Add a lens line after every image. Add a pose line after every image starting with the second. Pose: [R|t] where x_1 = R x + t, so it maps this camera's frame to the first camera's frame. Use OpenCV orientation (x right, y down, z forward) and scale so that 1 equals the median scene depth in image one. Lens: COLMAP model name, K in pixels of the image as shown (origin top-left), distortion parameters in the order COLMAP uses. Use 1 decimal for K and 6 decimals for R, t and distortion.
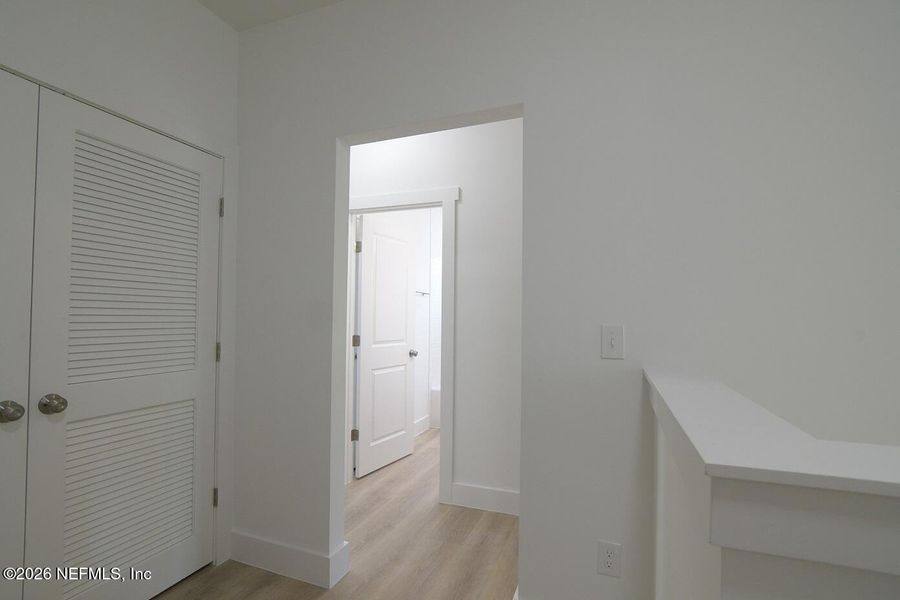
lens RADIAL K [[436.2, 0, 445.0], [0, 436.2, 309.7], [0, 0, 1]] dist [-0.032943, 0.012367]
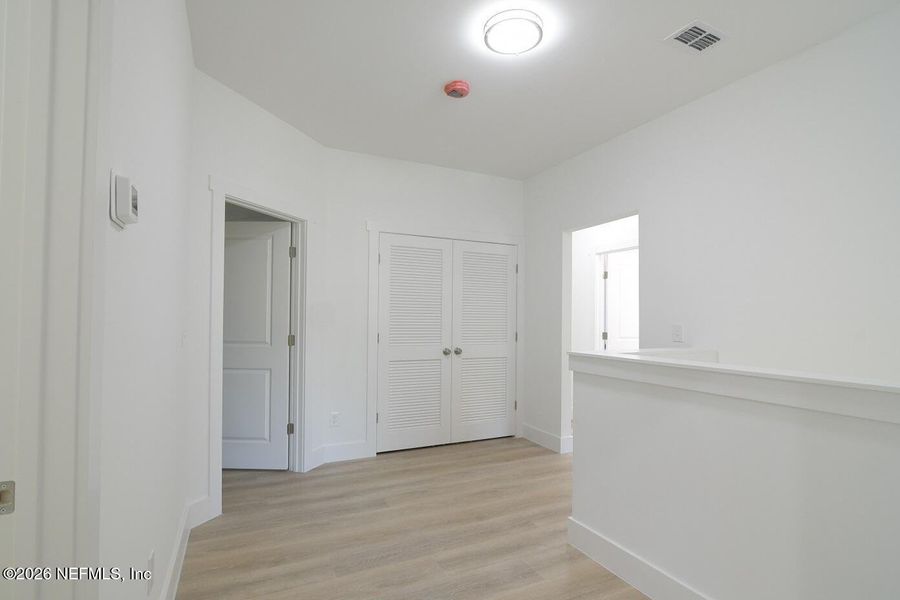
lens RADIAL K [[436.2, 0, 445.0], [0, 436.2, 309.7], [0, 0, 1]] dist [-0.032943, 0.012367]
pose [[0.720428, -0.016325, -0.693337, 0.716163], [0.011617, 0.999867, -0.011472, -0.016423], [0.693432, 0.000210, 0.720522, -0.795242]]
